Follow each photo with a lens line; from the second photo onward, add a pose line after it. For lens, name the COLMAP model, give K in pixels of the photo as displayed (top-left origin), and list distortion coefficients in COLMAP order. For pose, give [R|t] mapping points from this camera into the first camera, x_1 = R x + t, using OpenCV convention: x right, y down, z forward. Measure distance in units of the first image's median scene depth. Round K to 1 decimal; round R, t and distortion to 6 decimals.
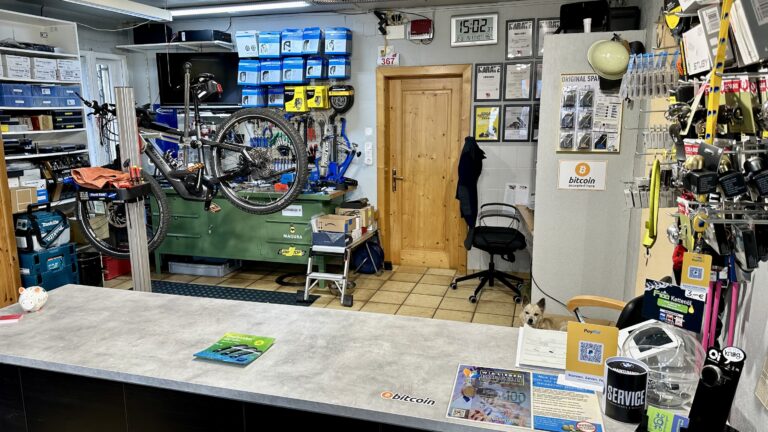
lens RADIAL K [[548.2, 0, 384.0], [0, 548.2, 216.0], [0, 0, 1]] dist [0.107817, -0.161800]
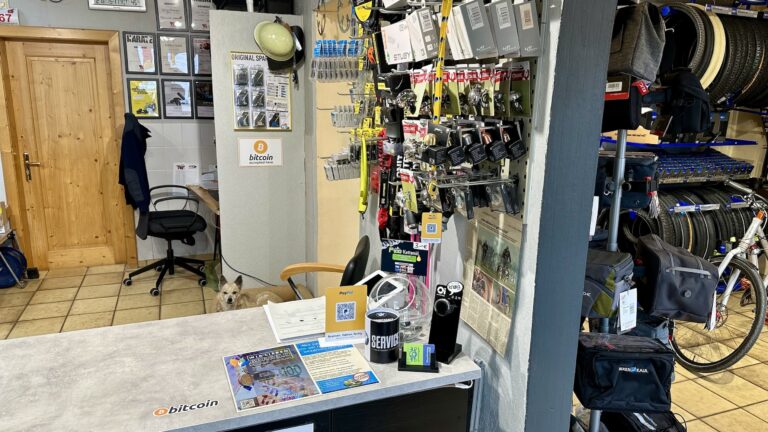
lens RADIAL K [[548.2, 0, 384.0], [0, 548.2, 216.0], [0, 0, 1]] dist [0.107817, -0.161800]
pose [[0.775510, -0.114968, 0.620780, -0.119199], [0.088168, 0.993366, 0.073826, -0.010629], [-0.625149, -0.002520, 0.780501, 0.045458]]
